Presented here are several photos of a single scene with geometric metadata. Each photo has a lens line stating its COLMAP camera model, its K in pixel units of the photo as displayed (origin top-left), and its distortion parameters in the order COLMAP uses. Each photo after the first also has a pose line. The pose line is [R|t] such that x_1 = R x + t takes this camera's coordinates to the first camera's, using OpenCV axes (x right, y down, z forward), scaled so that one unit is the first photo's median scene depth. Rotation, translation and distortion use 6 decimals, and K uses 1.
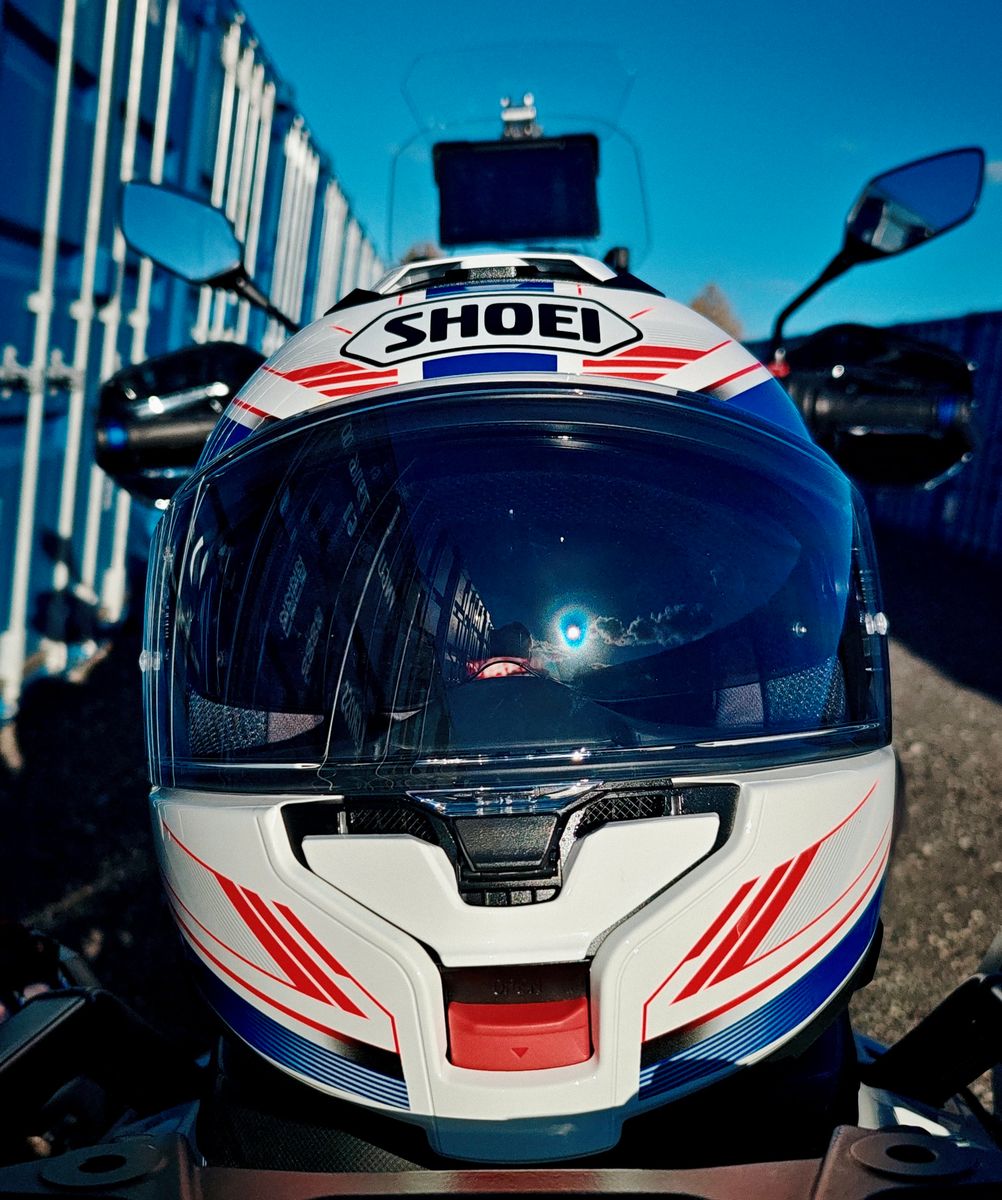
lens RADIAL K [[1431.4, 0, 496.1], [0, 1431.4, 607.1], [0, 0, 1]] dist [0.022788, 0.000000]
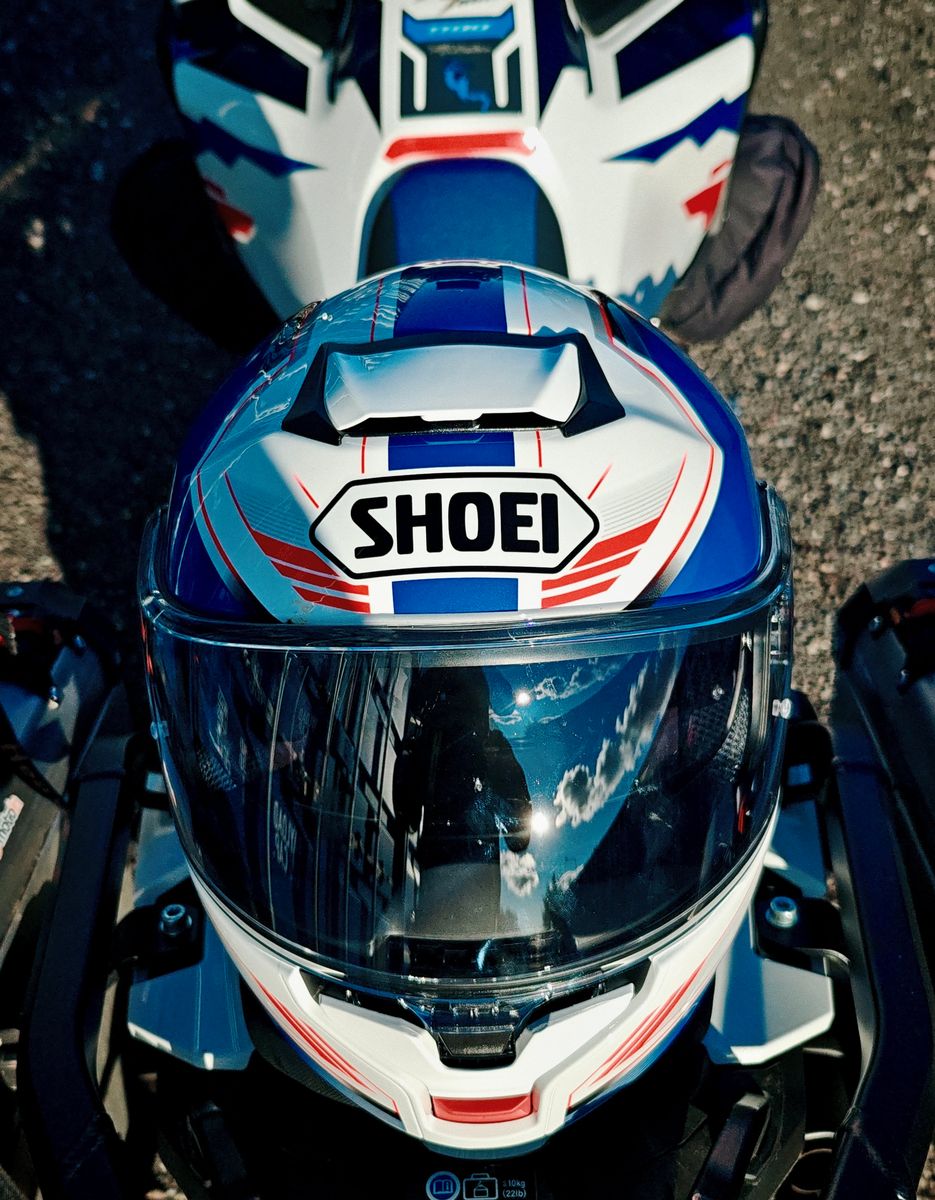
lens RADIAL K [[1339.7, 0, 463.8], [0, 1339.7, 607.1], [0, 0, 1]] dist [0.023912, 0.000000]
pose [[0.999256, -0.019436, 0.033306, -0.030170], [-0.004652, 0.796623, 0.604459, -0.730814], [-0.038281, -0.604164, 0.795940, 0.187960]]
